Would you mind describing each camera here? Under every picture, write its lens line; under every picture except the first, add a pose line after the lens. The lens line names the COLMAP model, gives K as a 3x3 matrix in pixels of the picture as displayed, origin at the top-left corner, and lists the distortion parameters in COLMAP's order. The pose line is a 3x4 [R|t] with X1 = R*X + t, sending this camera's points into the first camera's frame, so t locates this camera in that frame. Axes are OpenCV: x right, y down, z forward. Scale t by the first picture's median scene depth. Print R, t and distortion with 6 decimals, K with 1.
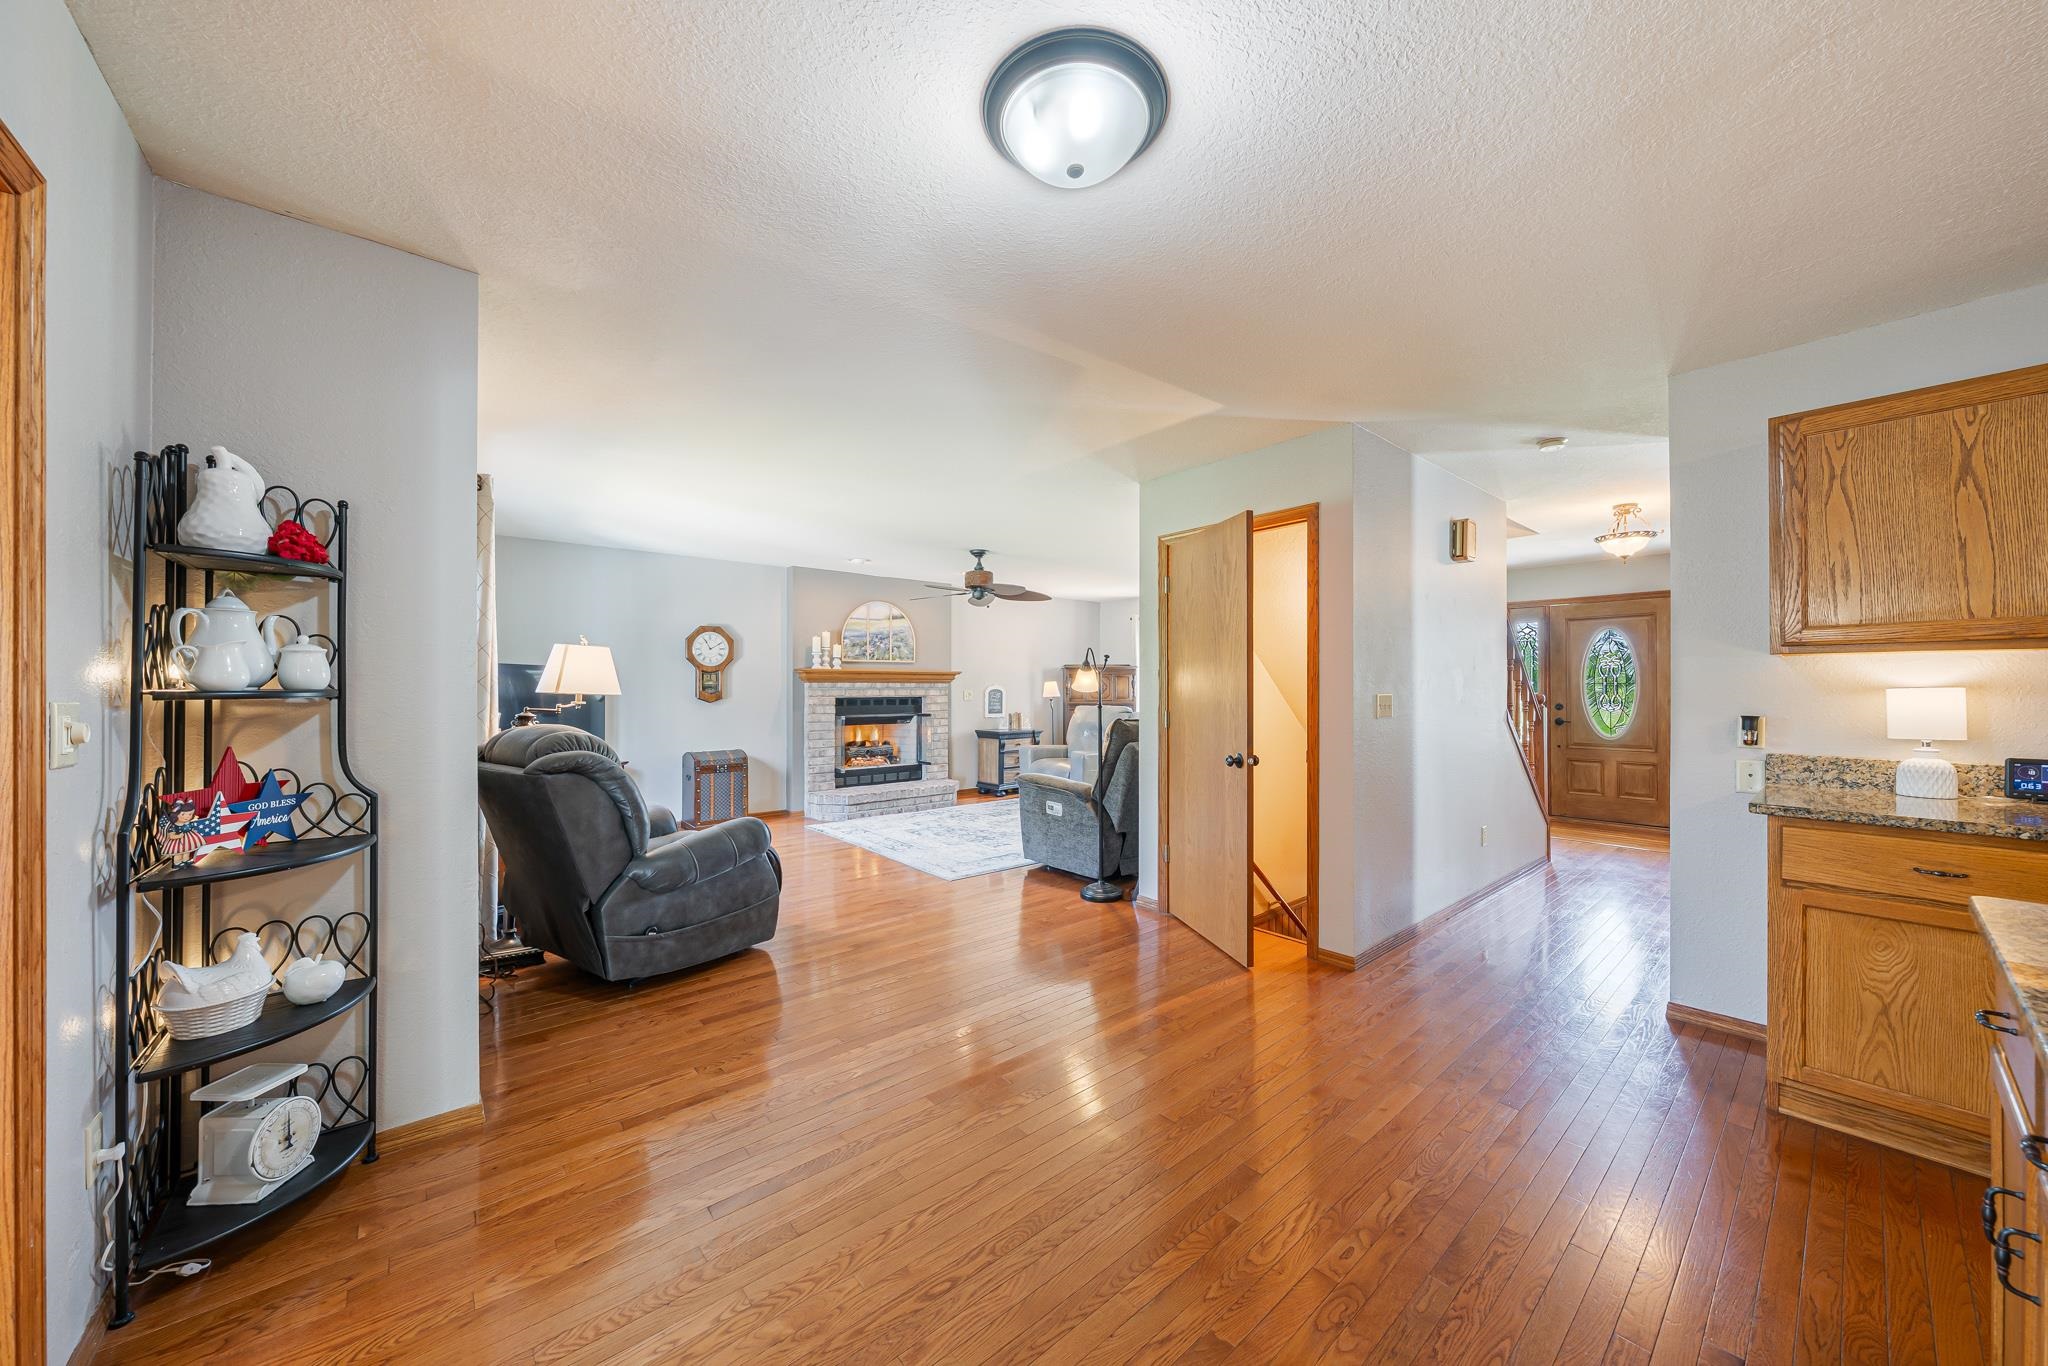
lens RADIAL K [[722.0, 0, 1031.6], [0, 722.0, 684.3], [0, 0, 1]] dist [-0.002067, -0.000029]
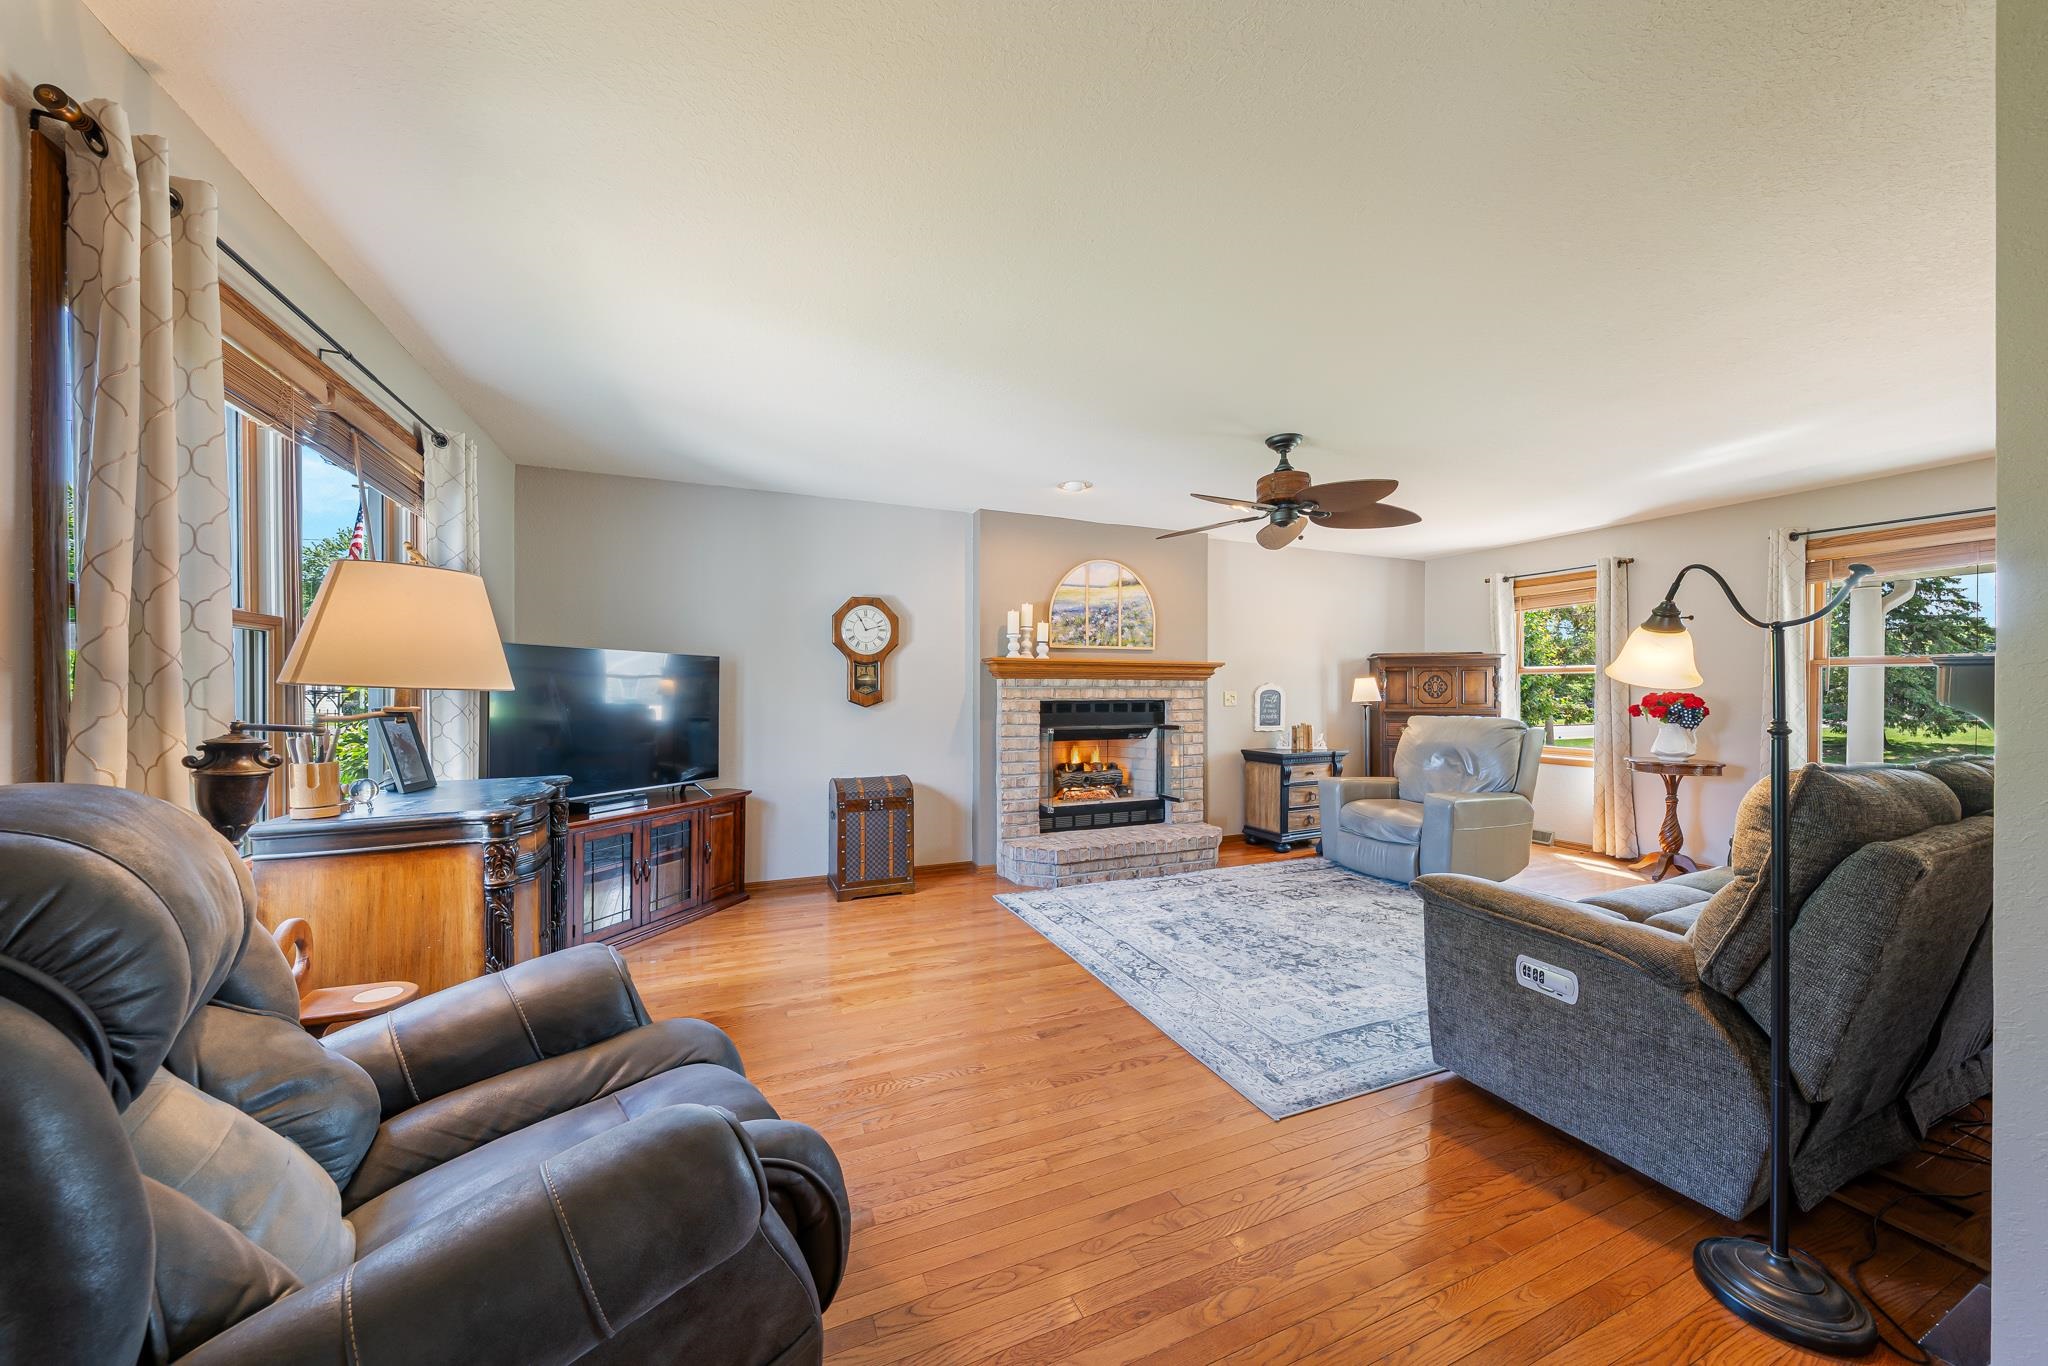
lens RADIAL K [[715.7, 0, 1026.9], [0, 715.7, 691.2], [0, 0, 1]] dist [-0.000675, 0.000119]
pose [[0.954141, 0.000557, -0.299356, -0.082142], [0.000304, 0.999996, 0.002829, 0.007600], [0.299356, -0.002790, 0.954137, 0.353552]]
